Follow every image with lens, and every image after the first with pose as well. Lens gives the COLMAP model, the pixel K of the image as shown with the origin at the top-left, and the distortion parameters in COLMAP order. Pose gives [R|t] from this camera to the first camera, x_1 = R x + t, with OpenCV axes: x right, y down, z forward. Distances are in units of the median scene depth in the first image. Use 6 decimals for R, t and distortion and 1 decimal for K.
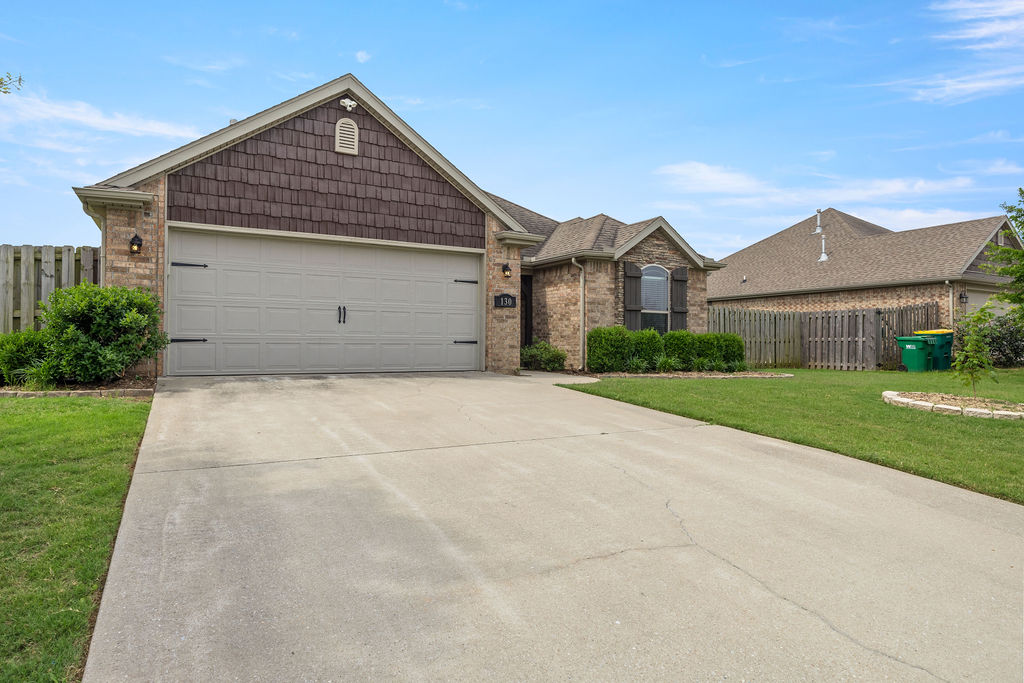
lens RADIAL K [[604.4, 0, 512.0], [0, 604.4, 341.5], [0, 0, 1]] dist [-0.004020, -0.000969]
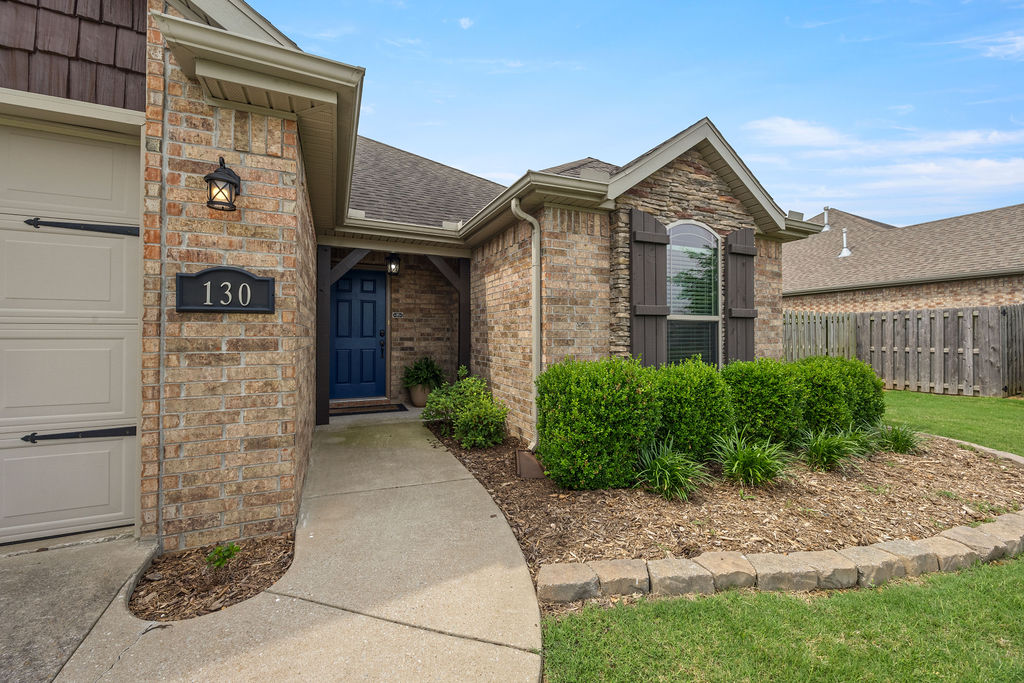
lens RADIAL K [[388.8, 0, 509.4], [0, 388.8, 337.3], [0, 0, 1]] dist [-0.001791, 0.000071]
pose [[0.995503, -0.008035, -0.094392, 0.121090], [0.008744, 0.999937, 0.007093, -0.037904], [0.094329, -0.007886, 0.995510, 0.693714]]
